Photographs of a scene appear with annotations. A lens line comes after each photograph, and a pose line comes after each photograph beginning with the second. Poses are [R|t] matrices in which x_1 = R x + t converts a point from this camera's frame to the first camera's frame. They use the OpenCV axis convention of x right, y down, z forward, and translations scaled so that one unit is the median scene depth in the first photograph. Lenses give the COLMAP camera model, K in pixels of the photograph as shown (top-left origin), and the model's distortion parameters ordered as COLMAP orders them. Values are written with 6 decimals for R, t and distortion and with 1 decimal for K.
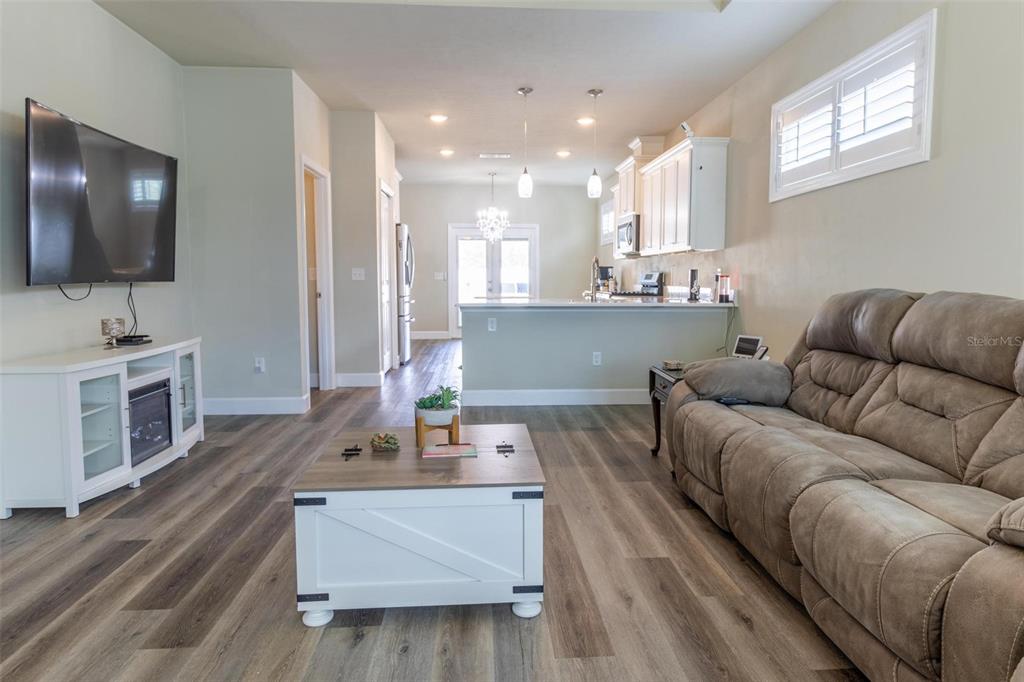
lens RADIAL K [[602.8, 0, 515.6], [0, 602.8, 338.3], [0, 0, 1]] dist [-0.004226, 0.002599]
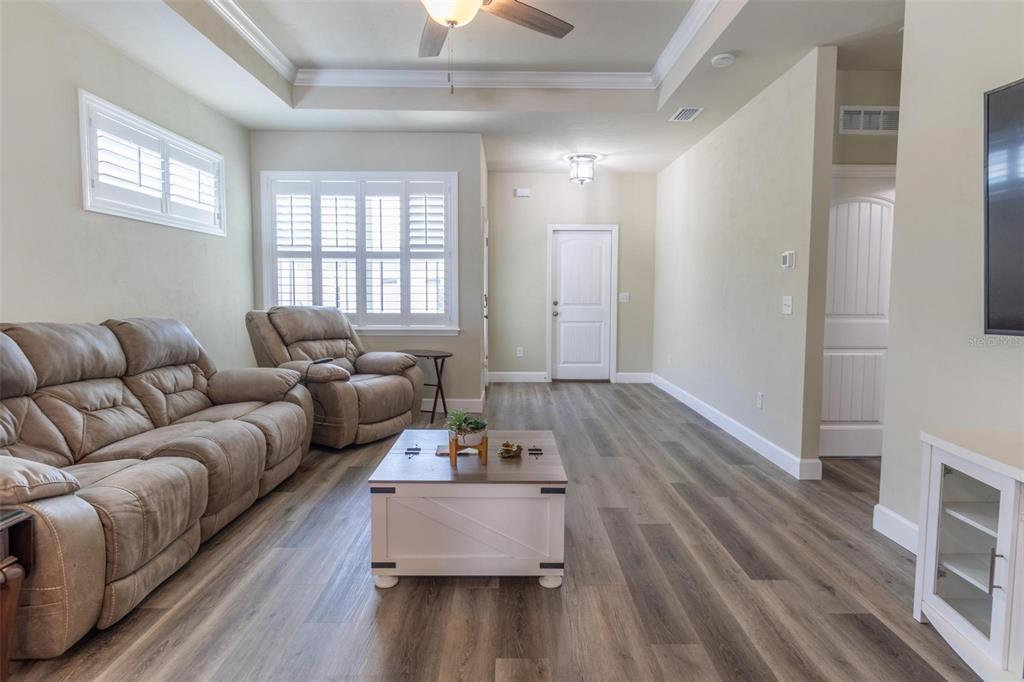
lens RADIAL K [[556.5, 0, 514.4], [0, 556.5, 333.1], [0, 0, 1]] dist [0.001303, 0.001515]
pose [[-0.998357, -0.011311, 0.056169, -0.220155], [-0.001417, 0.984895, 0.173145, -0.194477], [-0.057279, 0.172781, -0.983293, 1.588976]]
